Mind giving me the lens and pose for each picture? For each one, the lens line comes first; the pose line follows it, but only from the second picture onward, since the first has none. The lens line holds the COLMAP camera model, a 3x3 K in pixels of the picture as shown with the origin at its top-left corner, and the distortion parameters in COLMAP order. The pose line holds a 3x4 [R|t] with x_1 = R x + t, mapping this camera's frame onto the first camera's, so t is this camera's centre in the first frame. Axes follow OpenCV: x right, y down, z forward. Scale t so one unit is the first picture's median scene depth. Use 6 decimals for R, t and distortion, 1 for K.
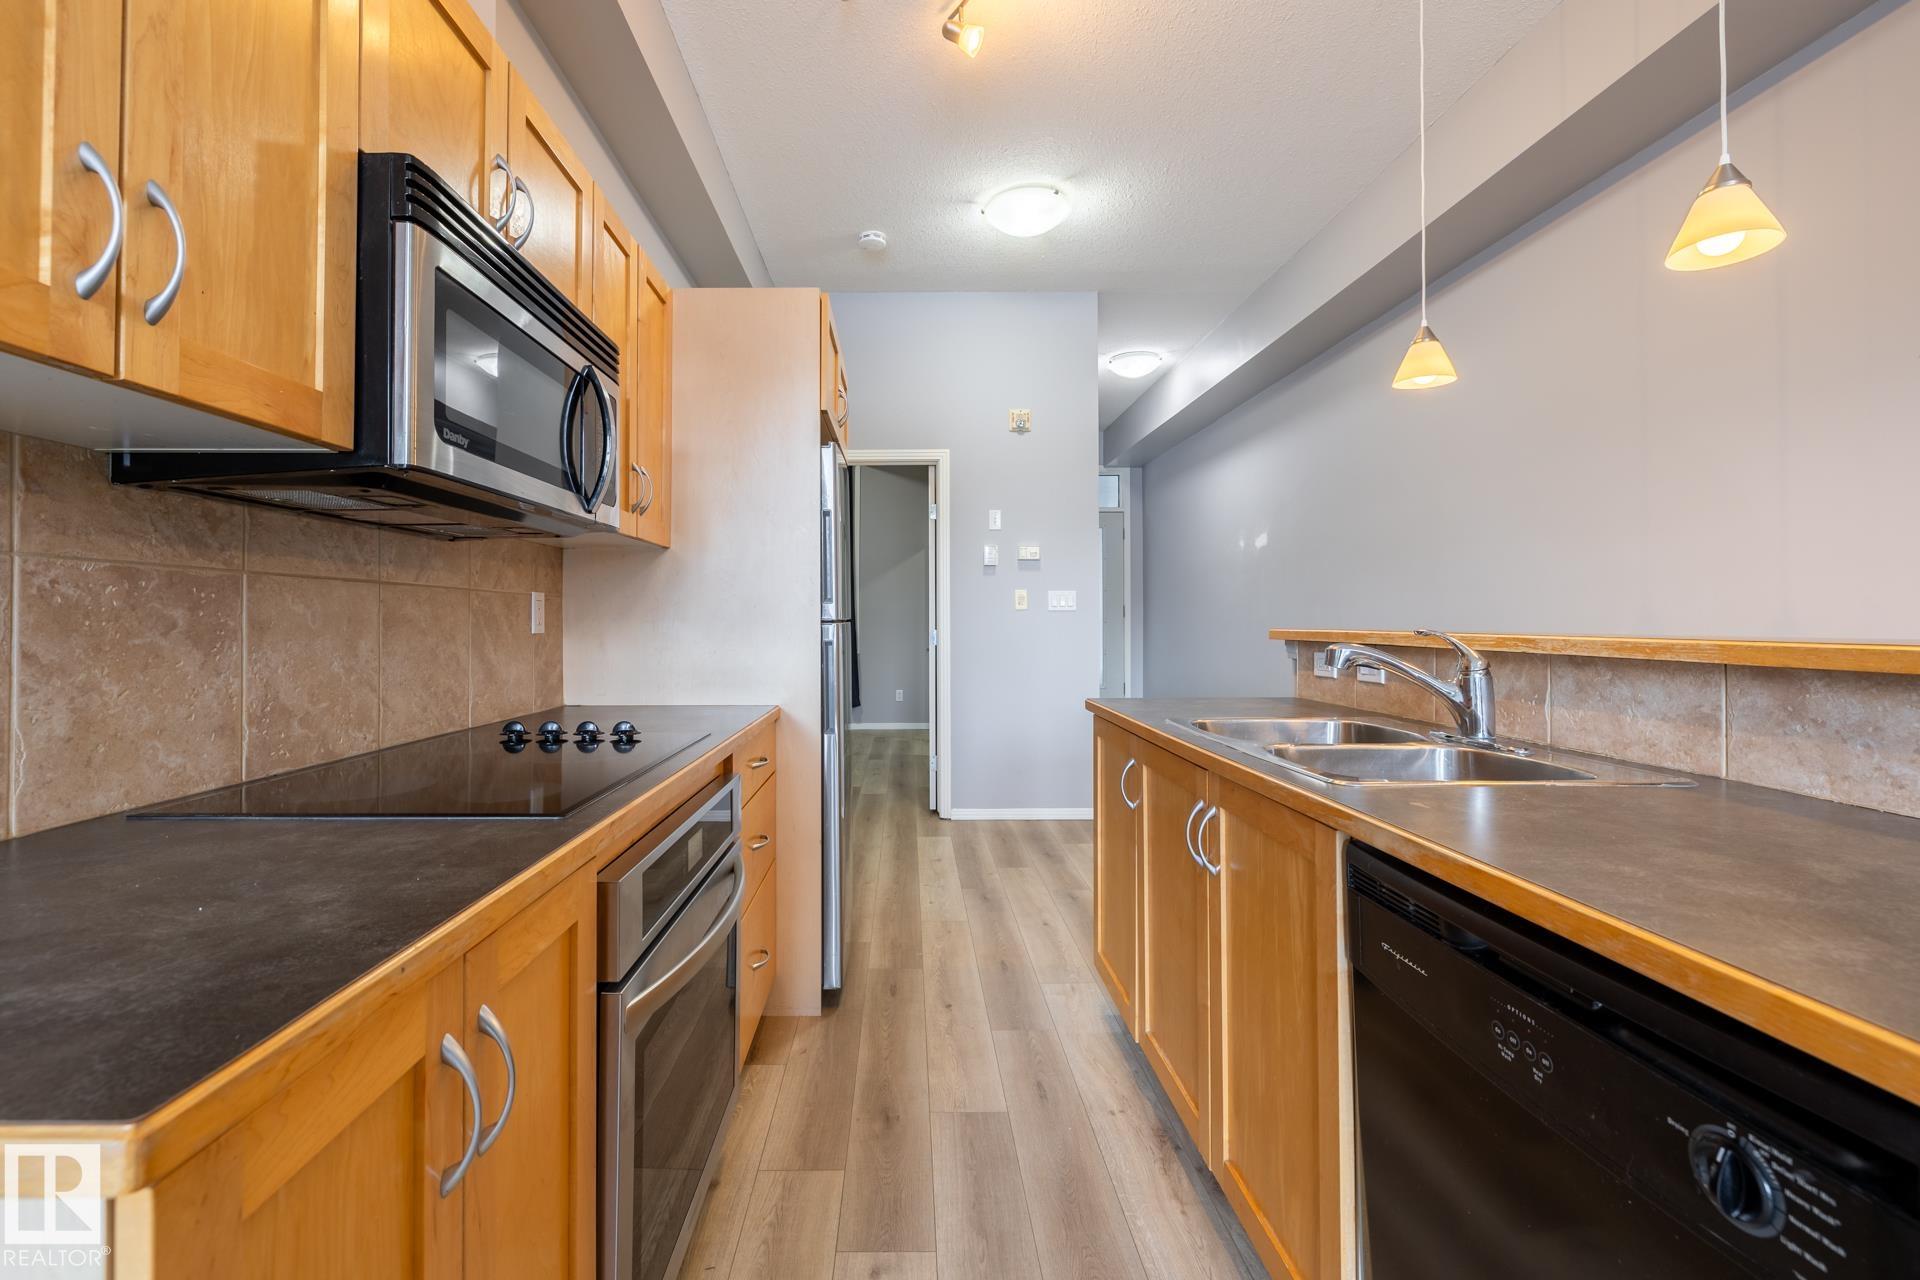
lens RADIAL K [[820.7, 0, 902.2], [0, 820.7, 607.0], [0, 0, 1]] dist [0.000390, -0.000138]
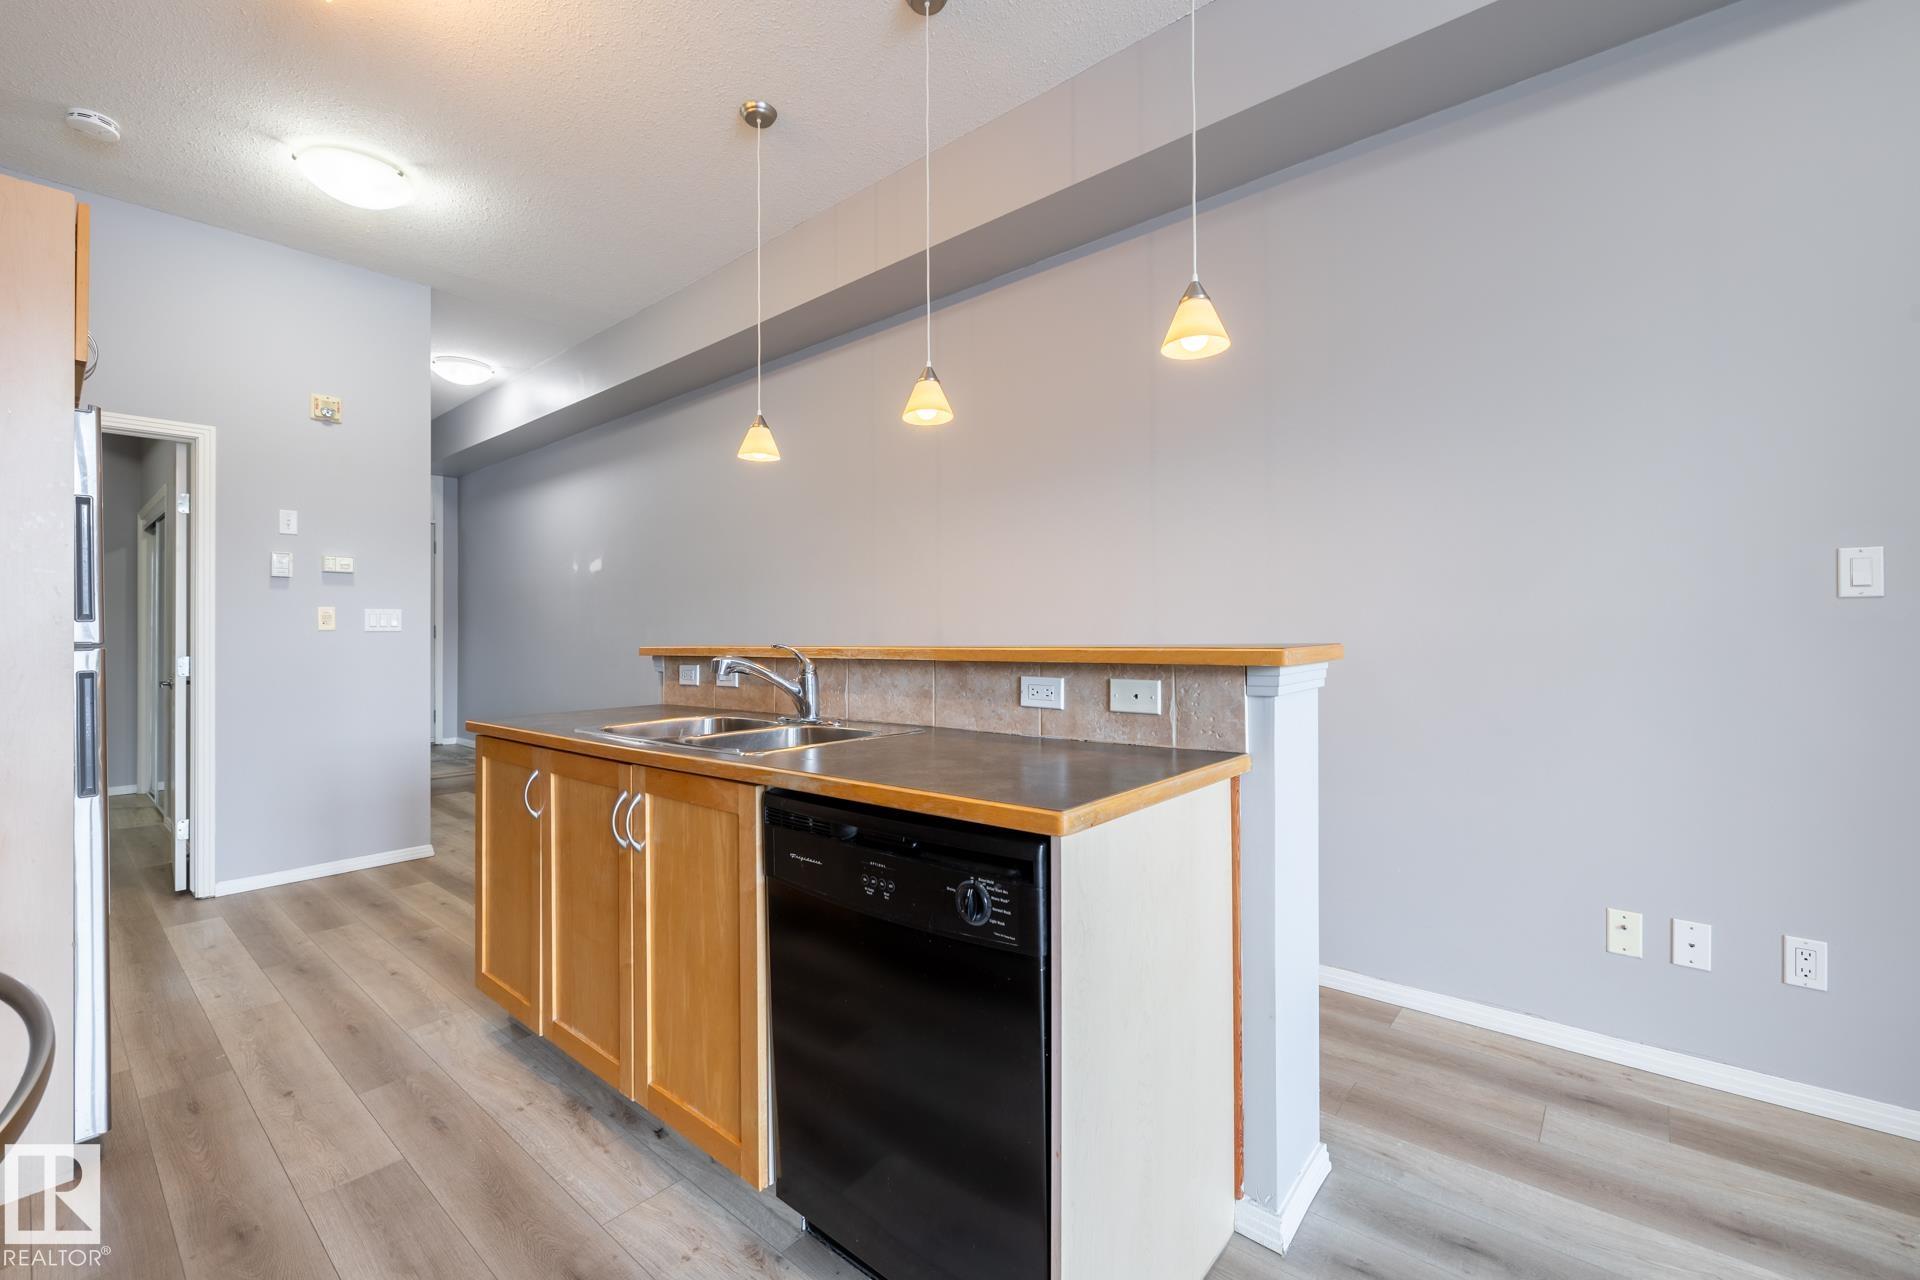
lens RADIAL K [[802.8, 0, 944.6], [0, 802.8, 632.4], [0, 0, 1]] dist [-0.000626, -0.000079]
pose [[0.652965, -0.002037, 0.757385, -0.156656], [-0.002080, 0.999988, 0.004483, 0.000929], [-0.757385, -0.004502, 0.652953, -0.073724]]
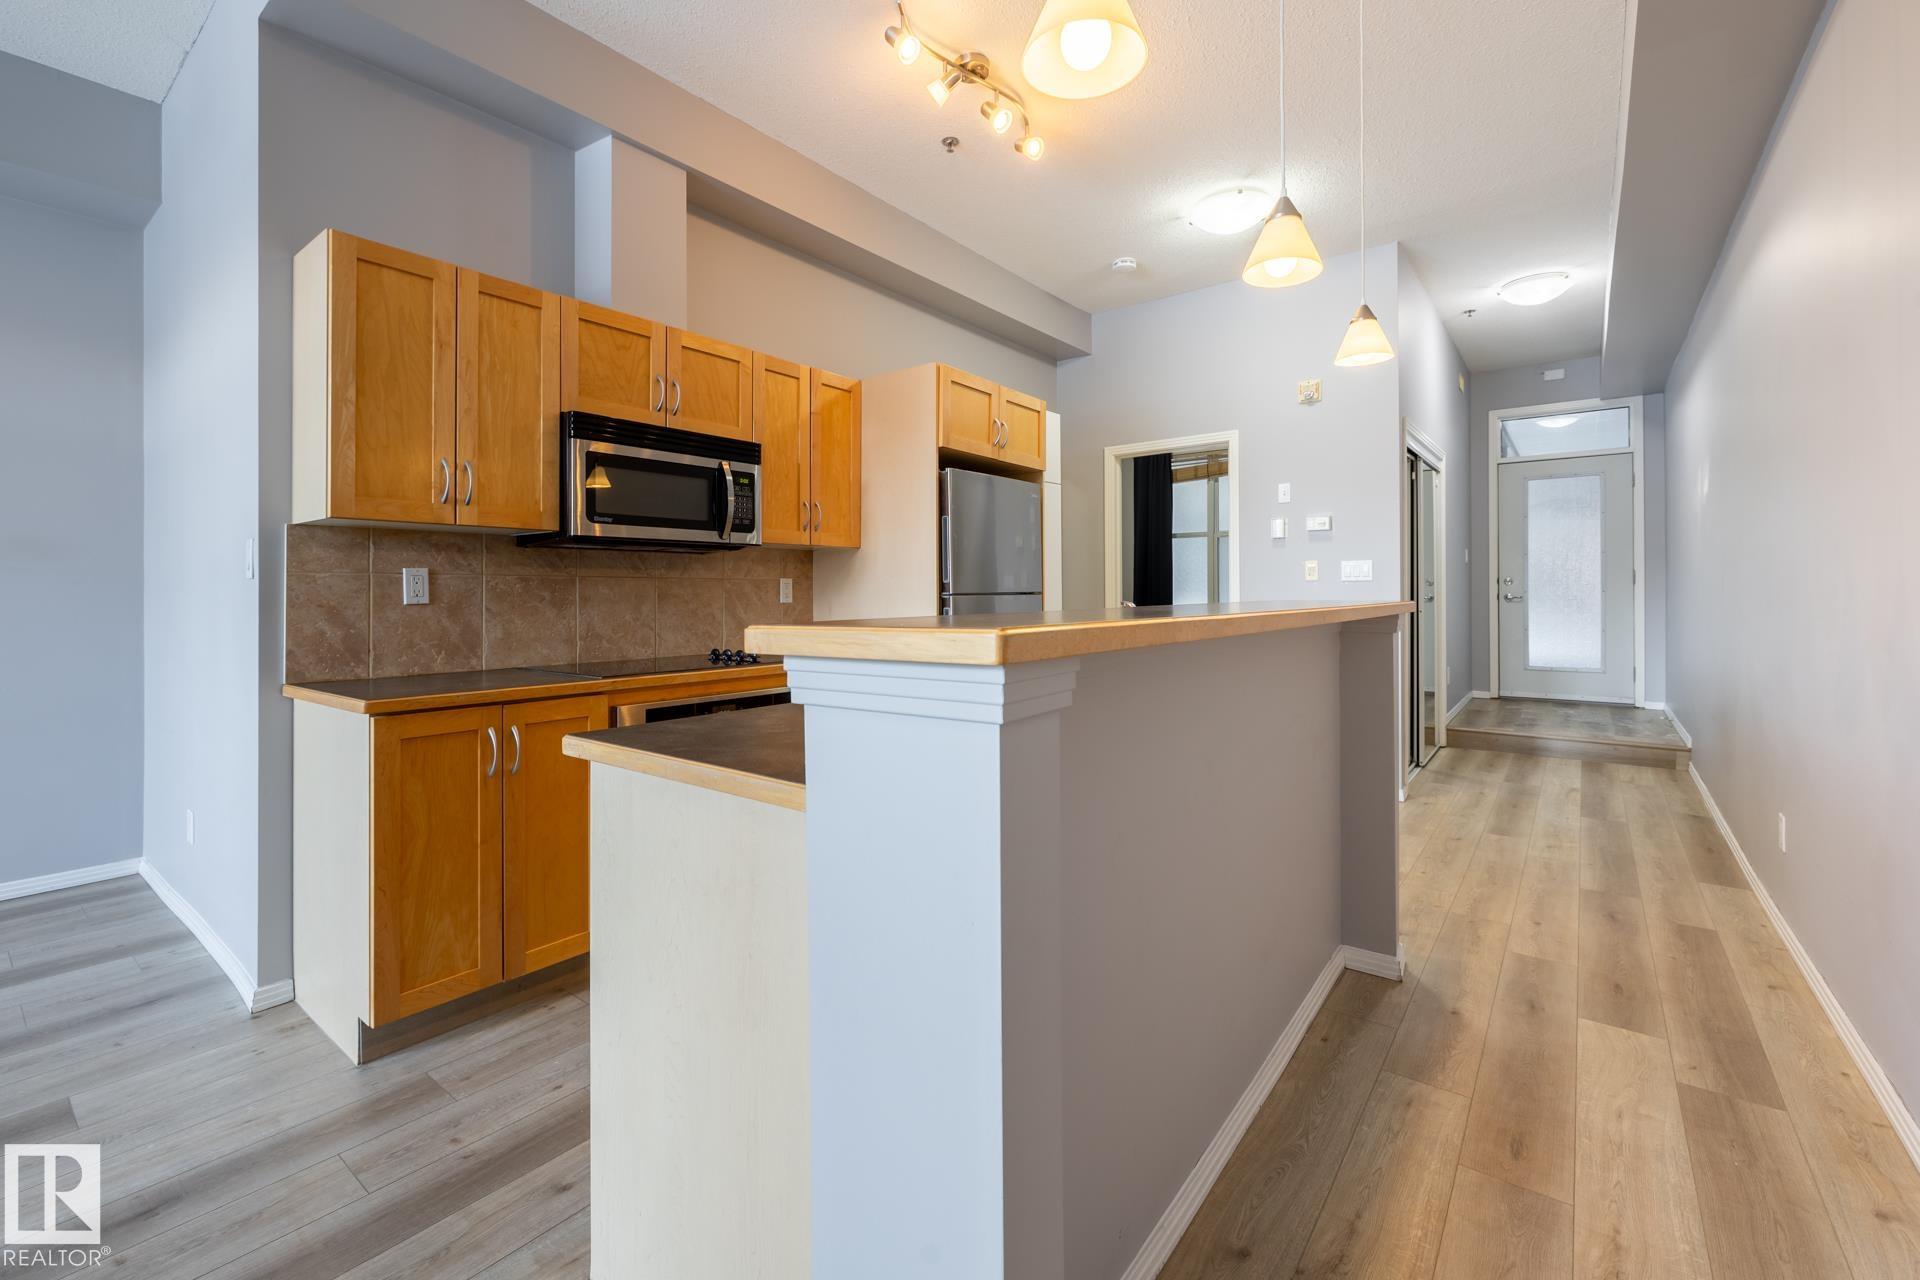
lens RADIAL K [[814.6, 0, 946.6], [0, 814.6, 591.1], [0, 0, 1]] dist [-0.000588, -0.000318]
pose [[0.789012, -0.007901, -0.614327, 0.940914], [0.017191, 0.999810, 0.009221, -0.002113], [0.614137, -0.017836, 0.788998, -0.136975]]
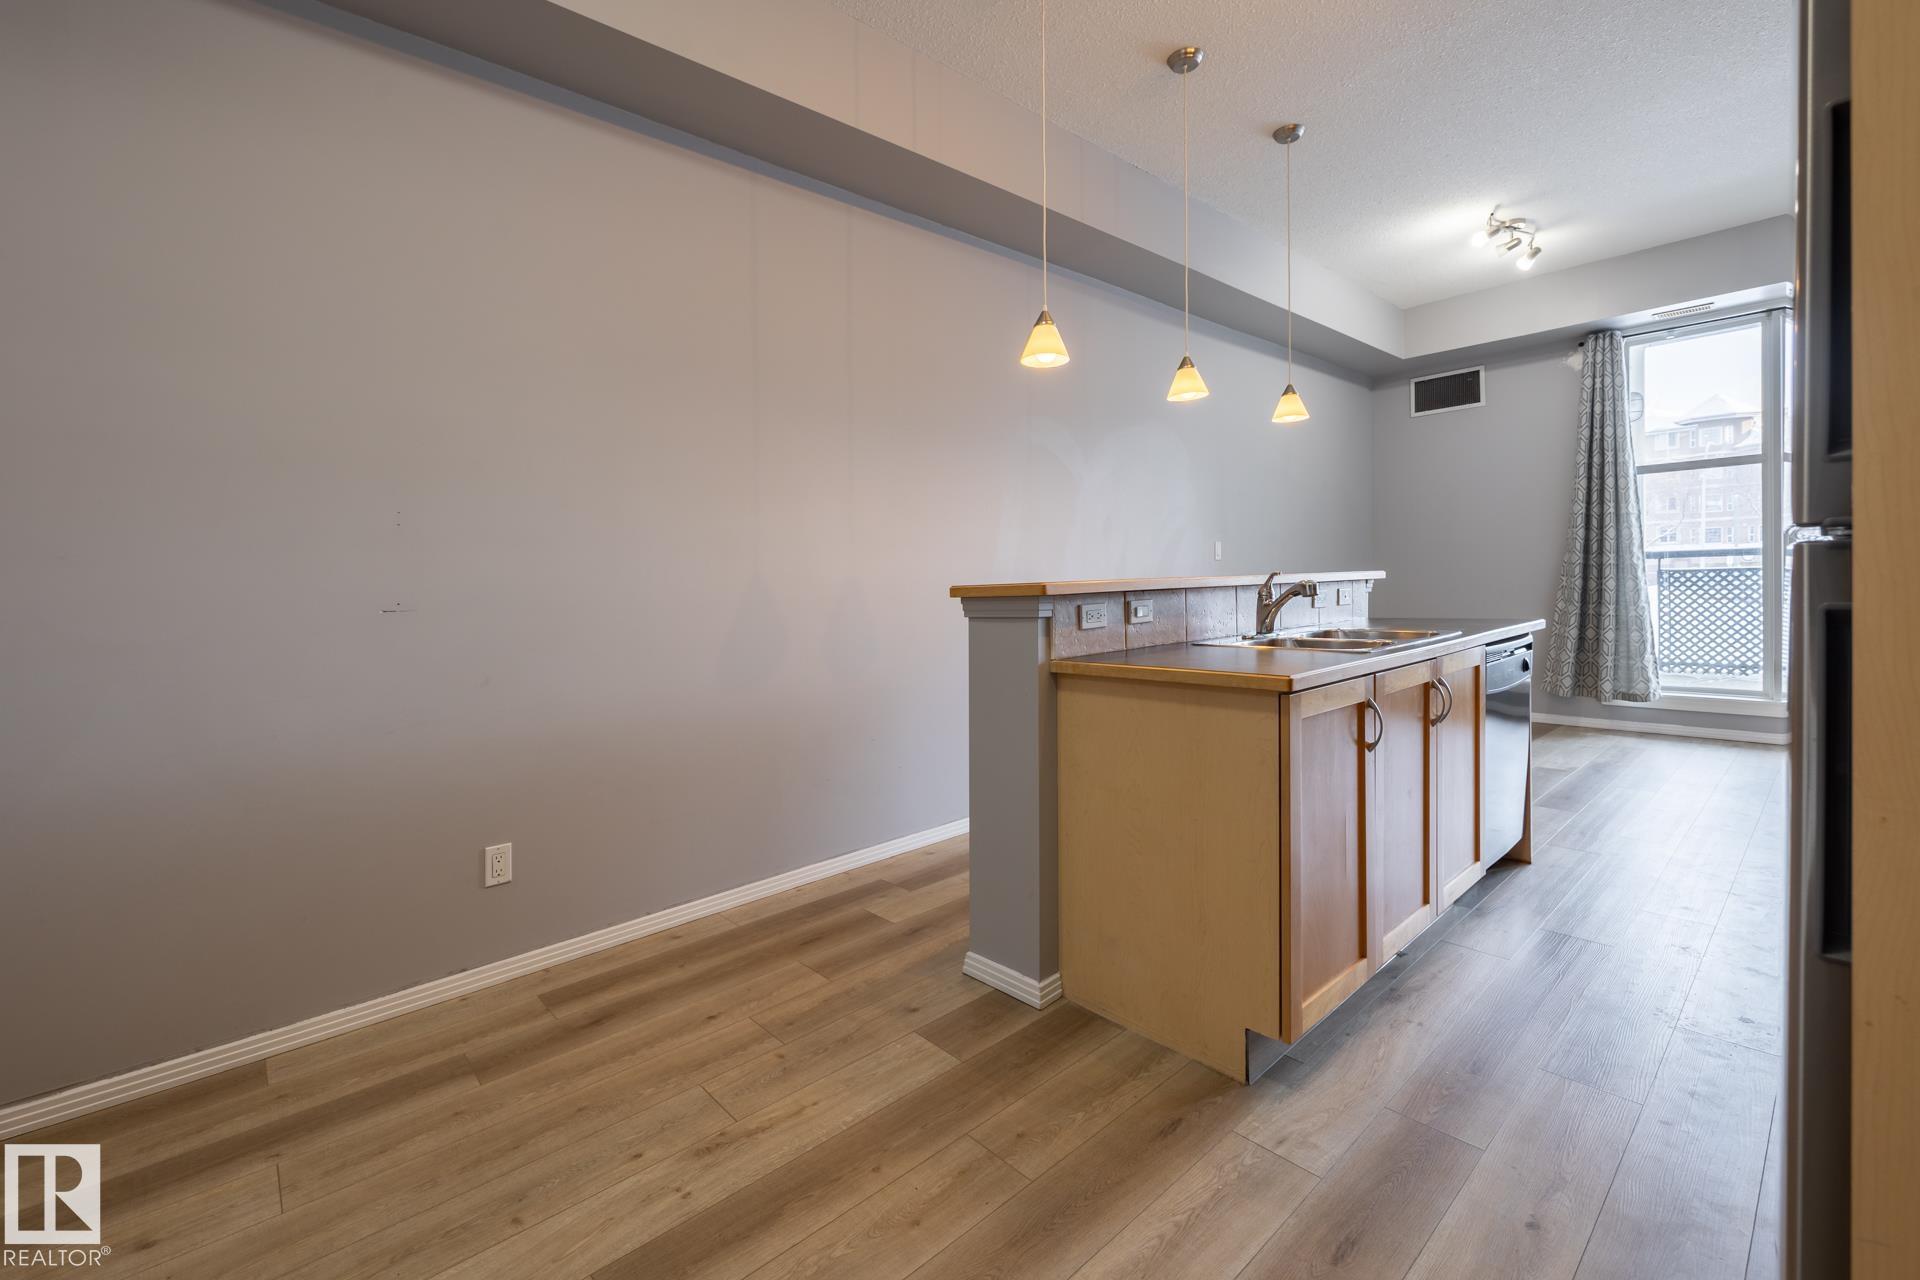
lens RADIAL K [[819.2, 0, 941.3], [0, 819.2, 604.1], [0, 0, 1]] dist [-0.000156, 0.000005]
pose [[-0.664869, -0.004167, 0.746949, -0.115413], [0.016434, 0.999661, 0.020205, 0.037584], [-0.746780, 0.025709, -0.664575, 2.034046]]
